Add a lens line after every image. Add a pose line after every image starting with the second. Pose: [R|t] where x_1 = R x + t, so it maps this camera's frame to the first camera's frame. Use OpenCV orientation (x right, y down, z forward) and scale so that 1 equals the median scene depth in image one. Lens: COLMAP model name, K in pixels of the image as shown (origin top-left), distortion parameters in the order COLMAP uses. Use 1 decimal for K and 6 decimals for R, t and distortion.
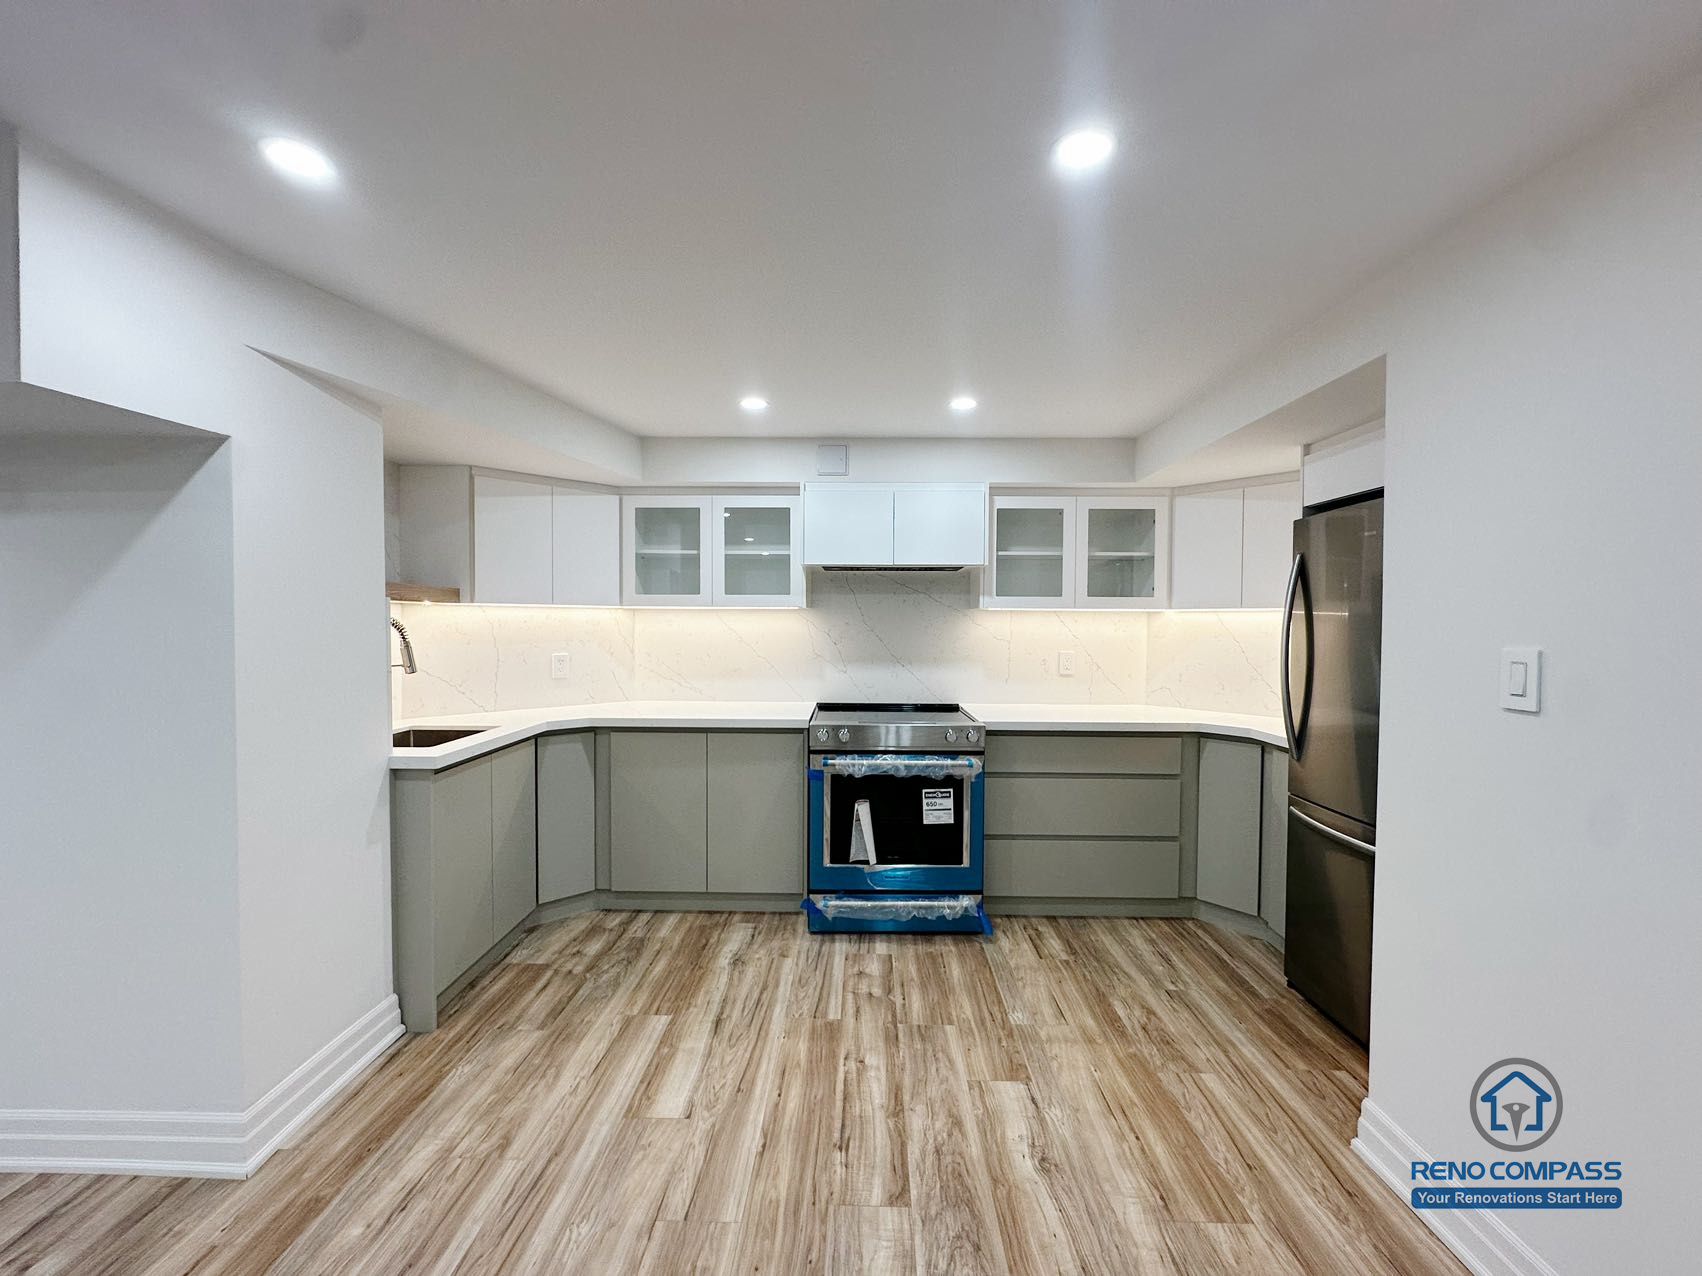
lens RADIAL K [[679.4, 0, 850.8], [0, 679.4, 640.3], [0, 0, 1]] dist [-0.005290, 0.001183]
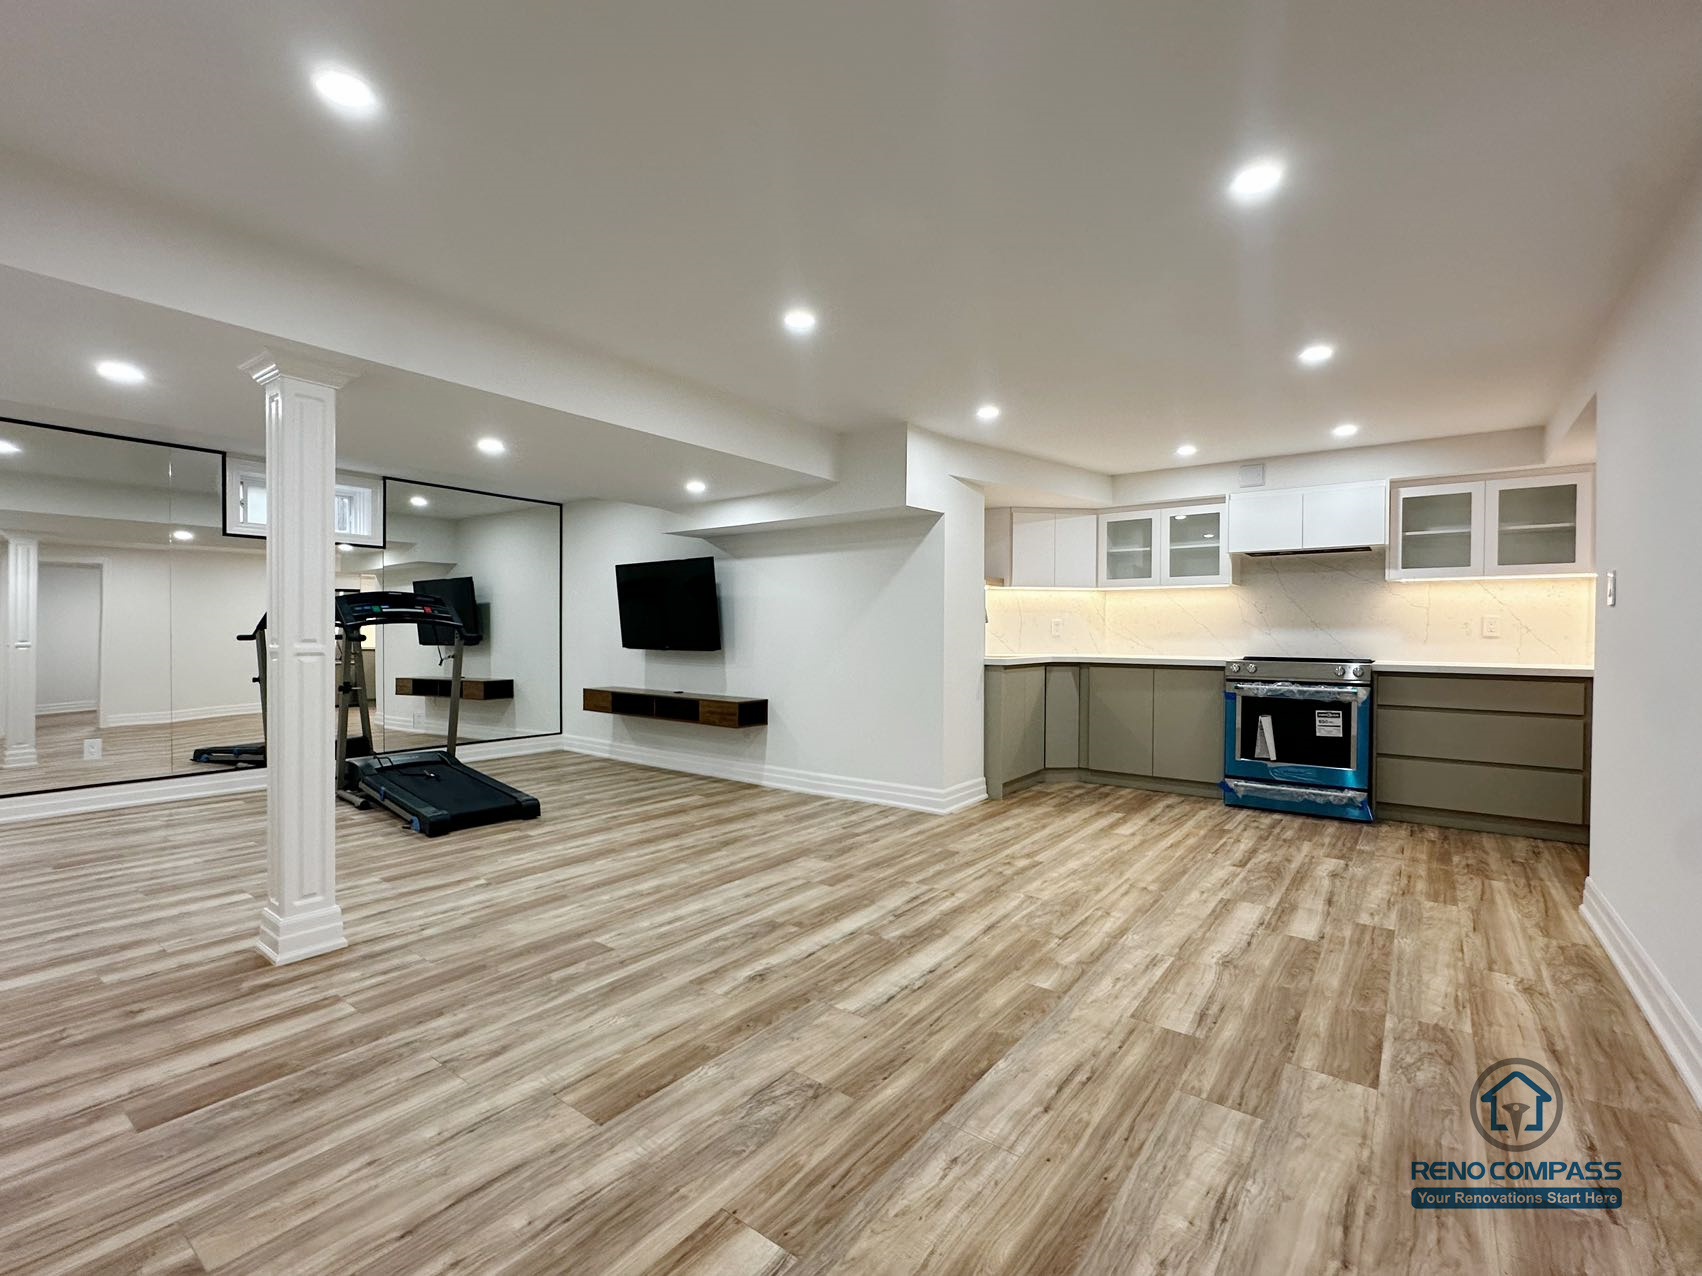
lens RADIAL K [[760.4, 0, 851.8], [0, 760.4, 644.2], [0, 0, 1]] dist [-0.003256, 0.000509]
pose [[0.812679, 0.008327, -0.582653, 0.239476], [-0.017330, 0.999801, -0.009883, 0.118312], [0.582455, 0.018129, 0.812661, -0.805210]]
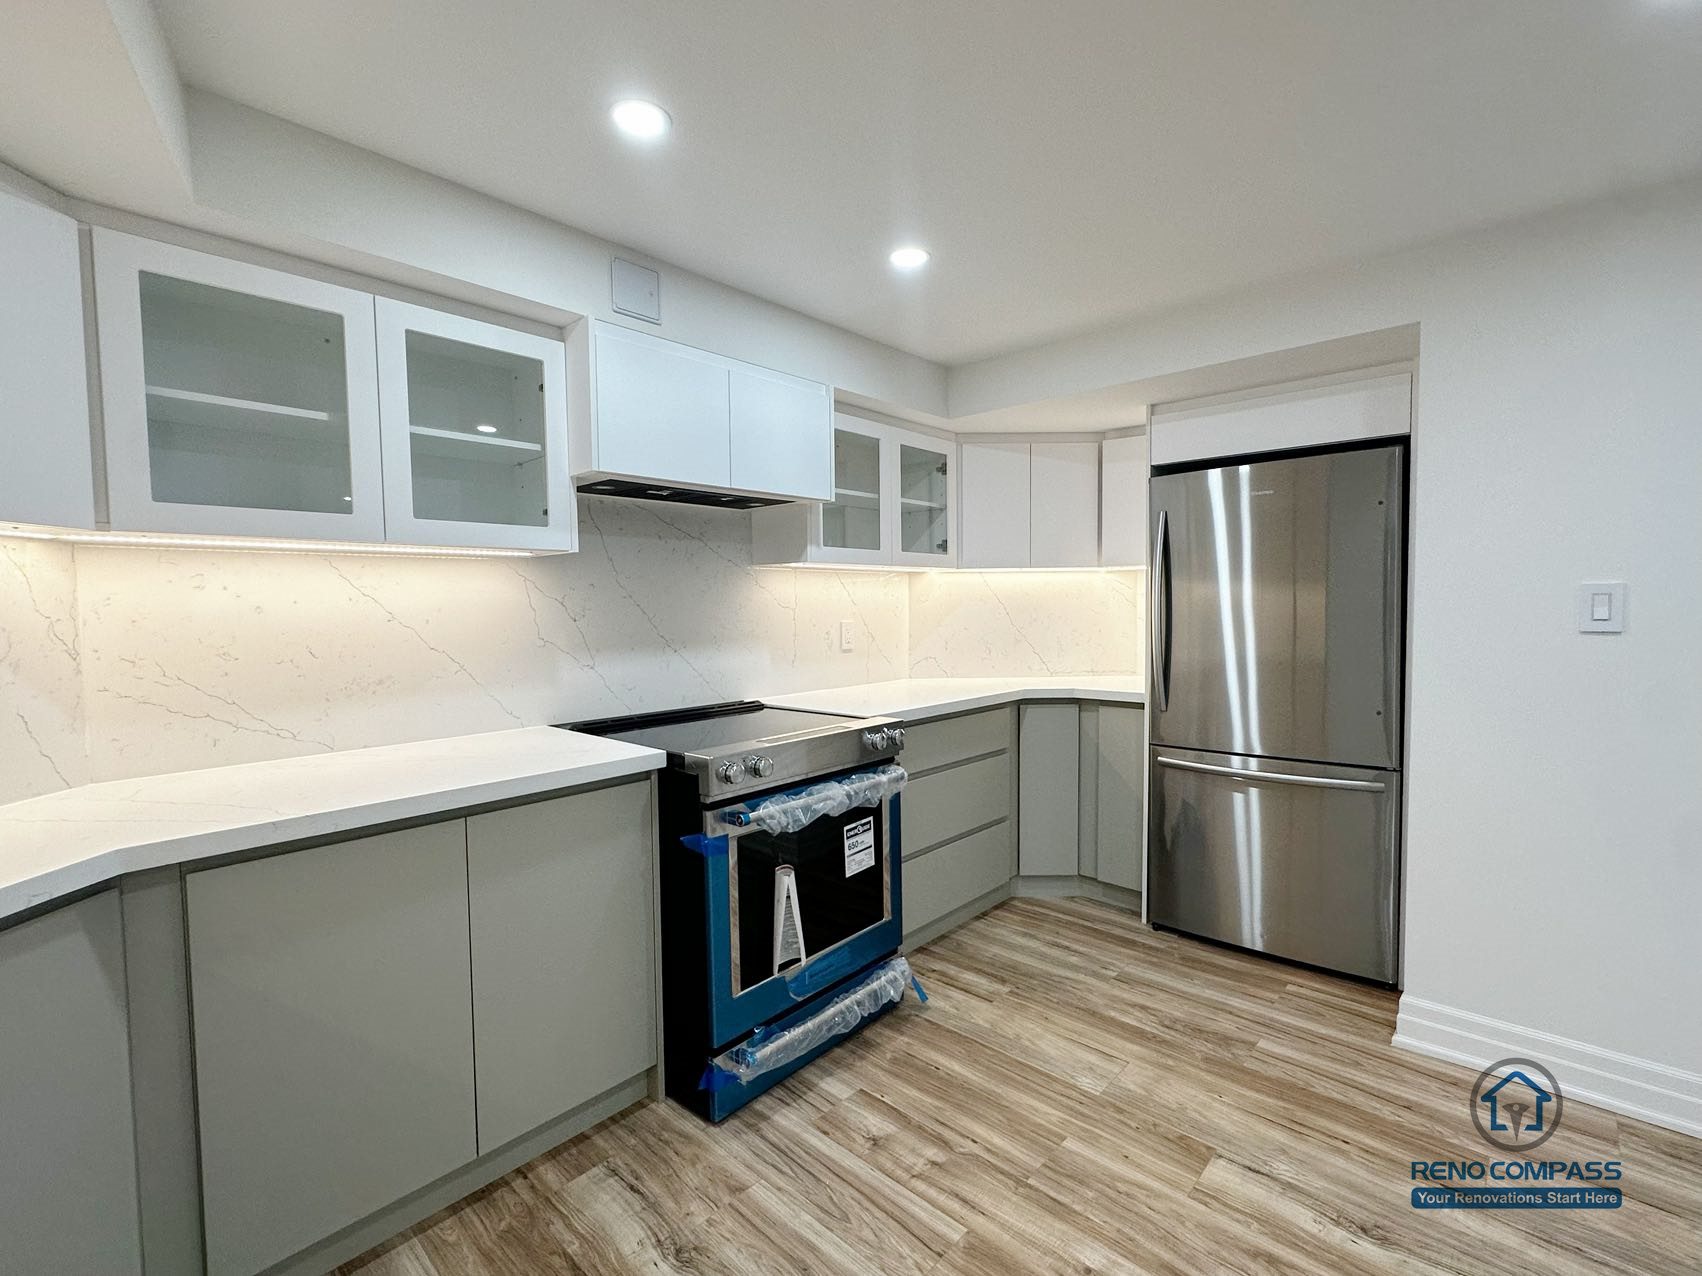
lens RADIAL K [[760.4, 0, 849.8], [0, 760.4, 639.7], [0, 0, 1]] dist [-0.003256, 0.000509]
pose [[0.665629, -0.049494, 0.744640, -0.442175], [0.034985, 0.998771, 0.035112, 0.009263], [-0.745462, 0.002679, 0.666543, 0.500210]]
